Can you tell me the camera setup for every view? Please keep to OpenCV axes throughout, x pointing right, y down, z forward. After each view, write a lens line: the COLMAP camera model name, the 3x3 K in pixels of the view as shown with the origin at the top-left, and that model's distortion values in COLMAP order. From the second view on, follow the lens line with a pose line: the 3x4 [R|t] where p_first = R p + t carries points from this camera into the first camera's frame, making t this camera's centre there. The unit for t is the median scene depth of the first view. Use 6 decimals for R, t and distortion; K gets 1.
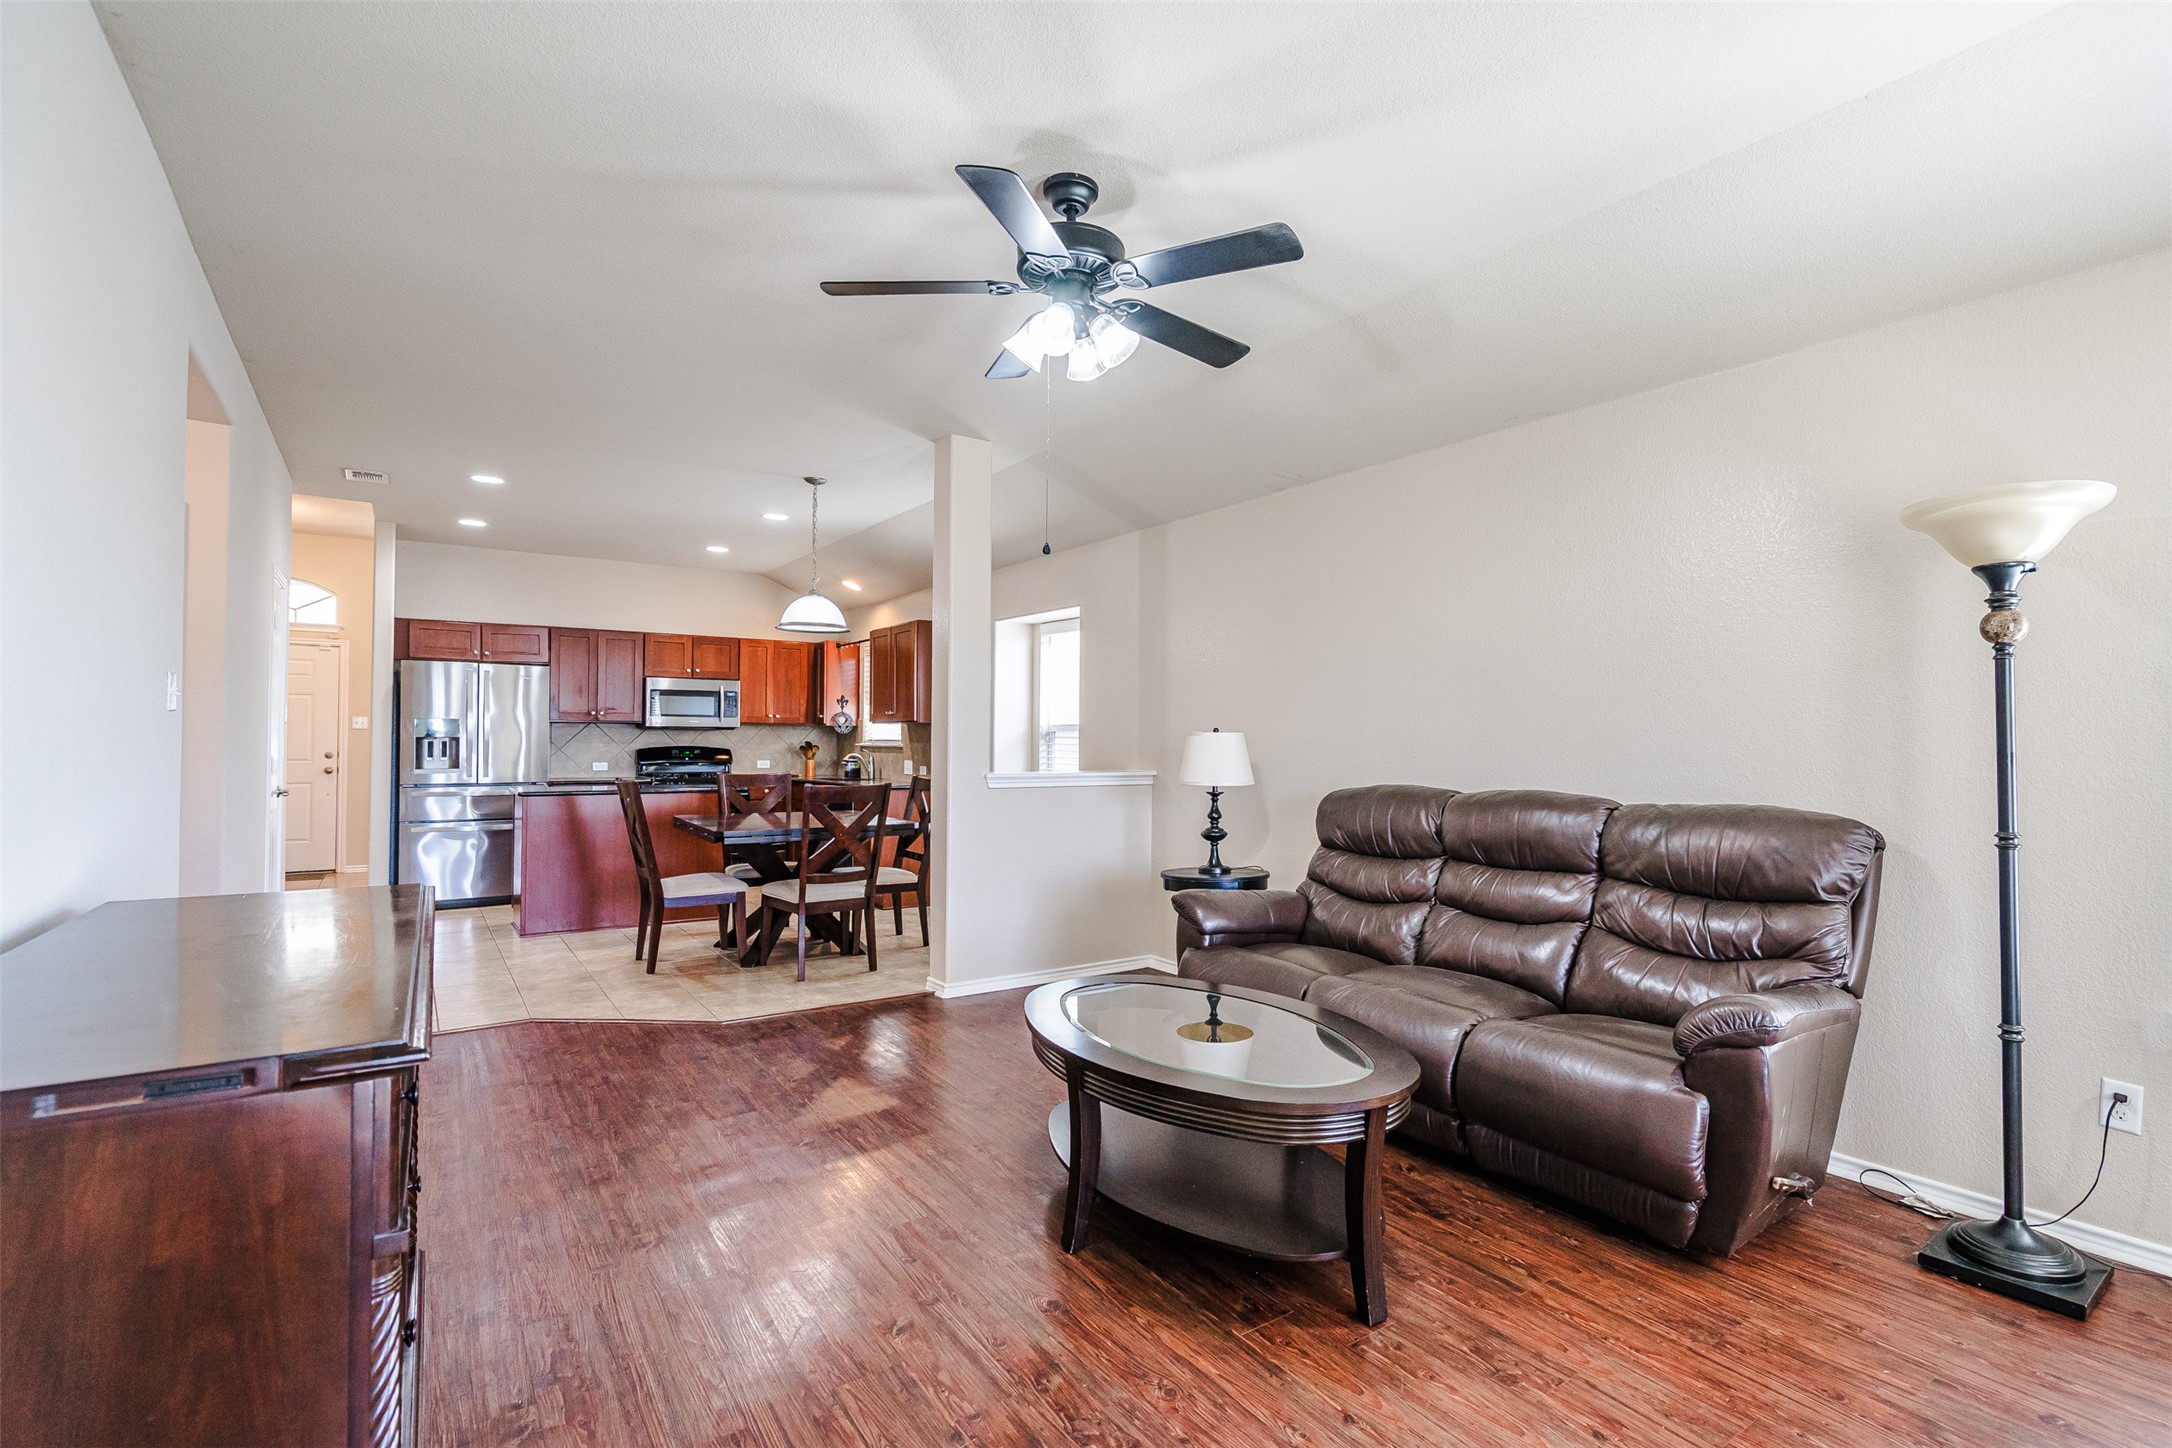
lens RADIAL K [[955.8, 0, 1119.6], [0, 955.8, 738.1], [0, 0, 1]] dist [-0.036068, 0.011406]
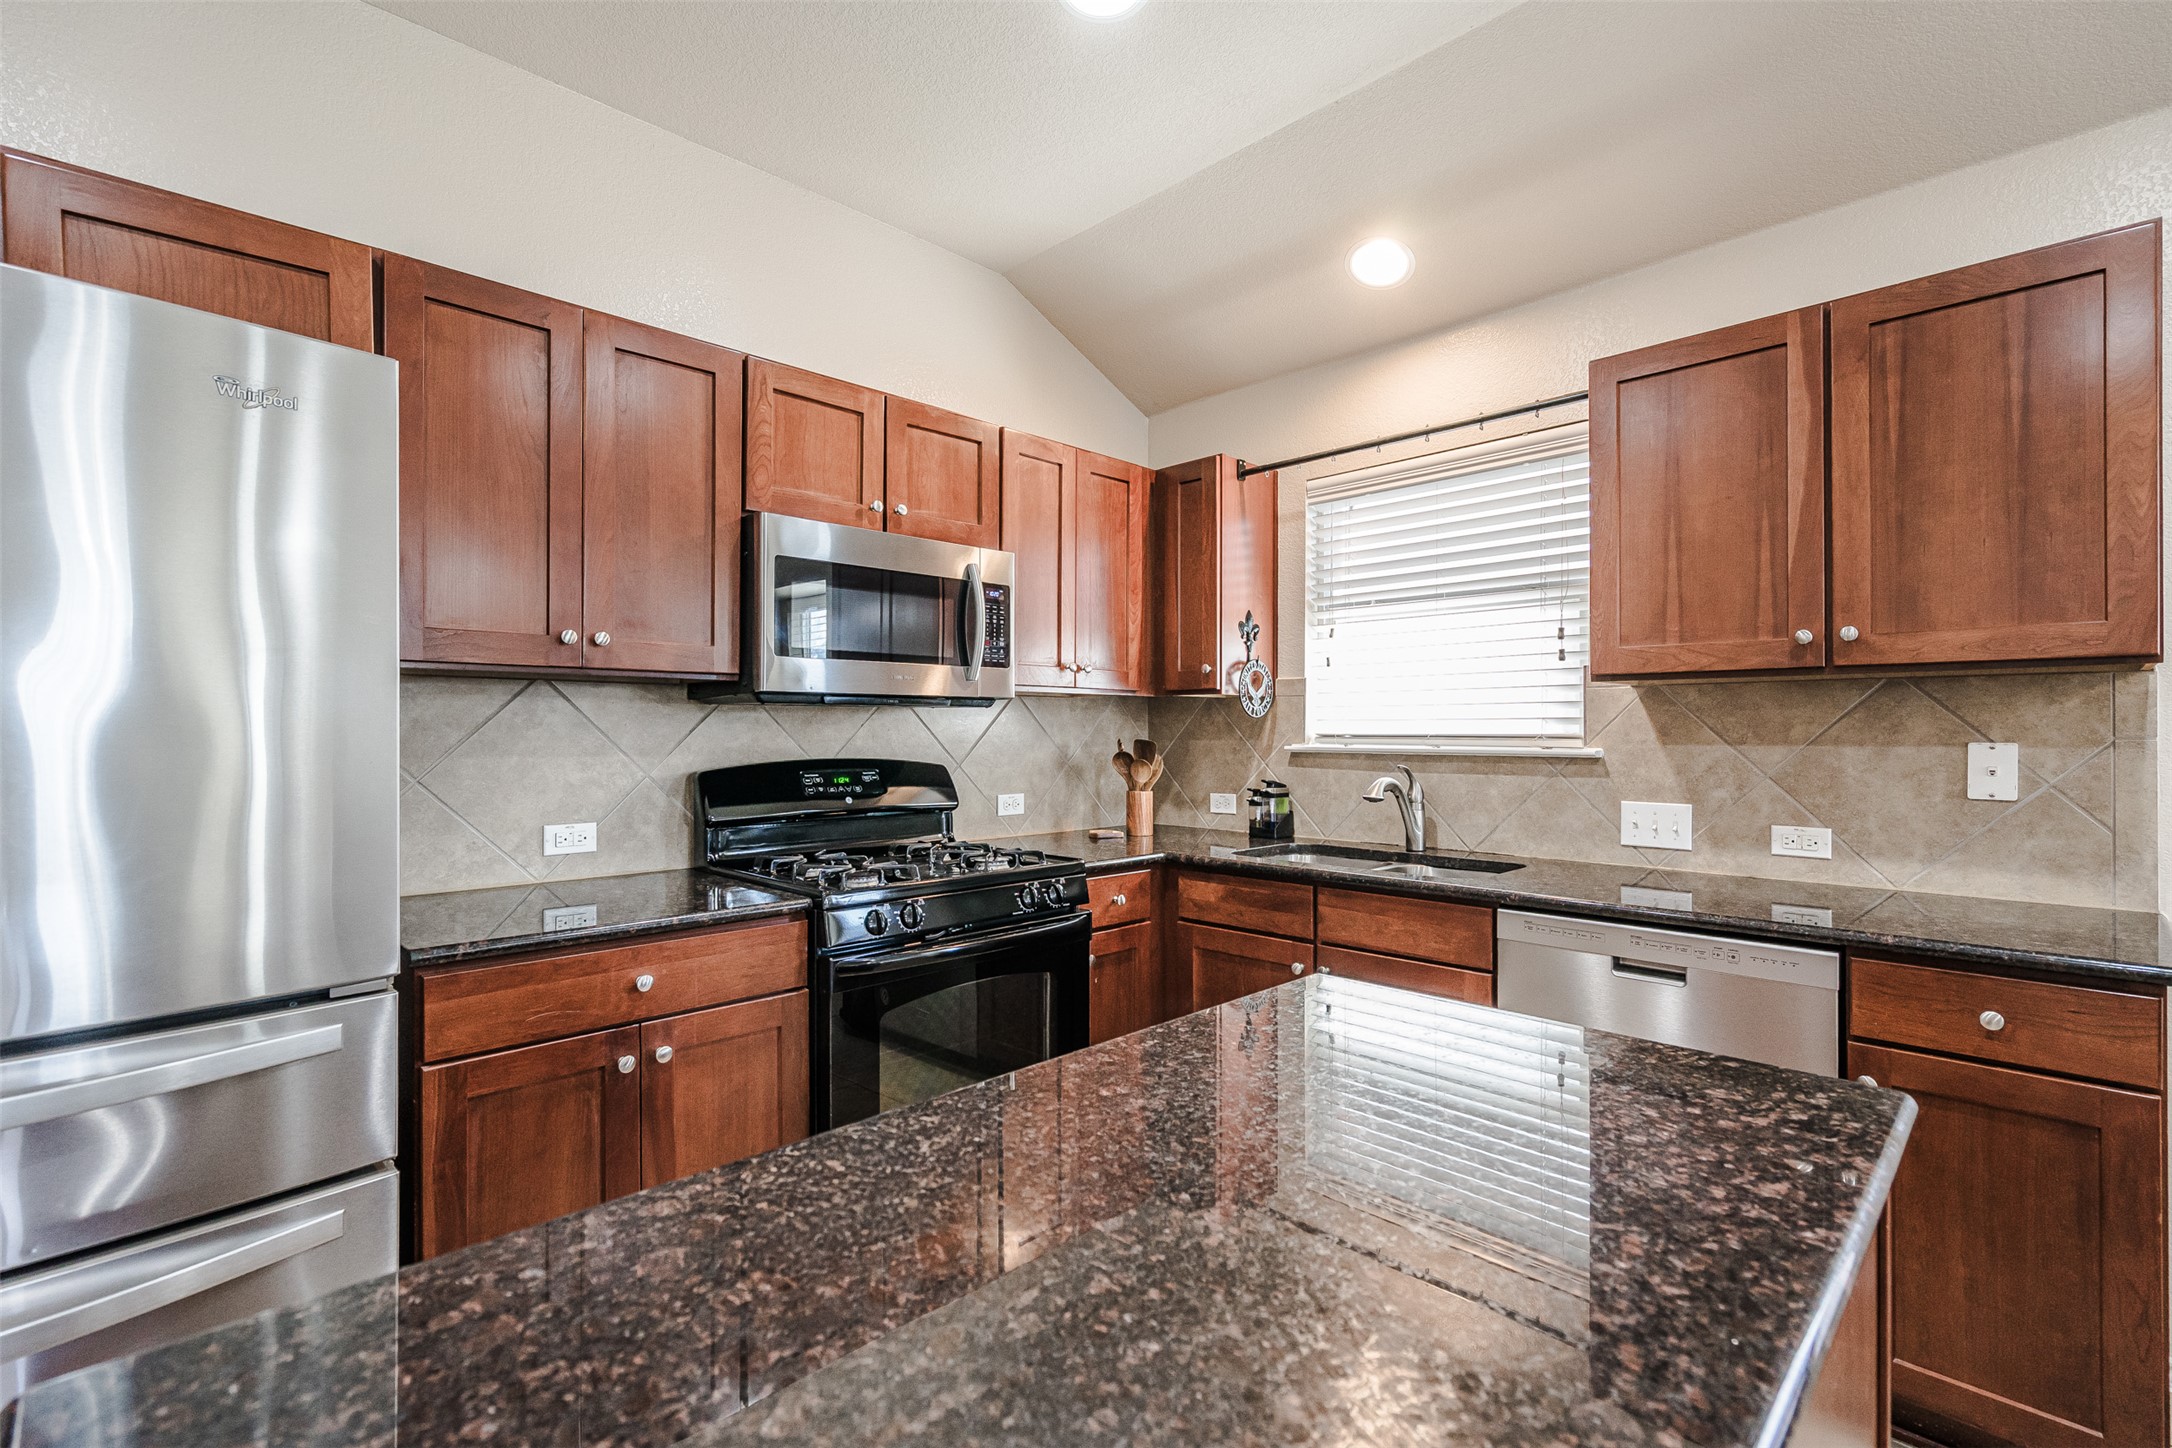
lens RADIAL K [[955.8, 0, 1076.8], [0, 955.8, 724.6], [0, 0, 1]] dist [-0.036068, 0.011406]
pose [[0.990134, -0.003117, 0.140091, -0.434652], [0.002848, 0.999994, 0.002125, -0.003366], [-0.140097, -0.001706, 0.990136, 0.696708]]
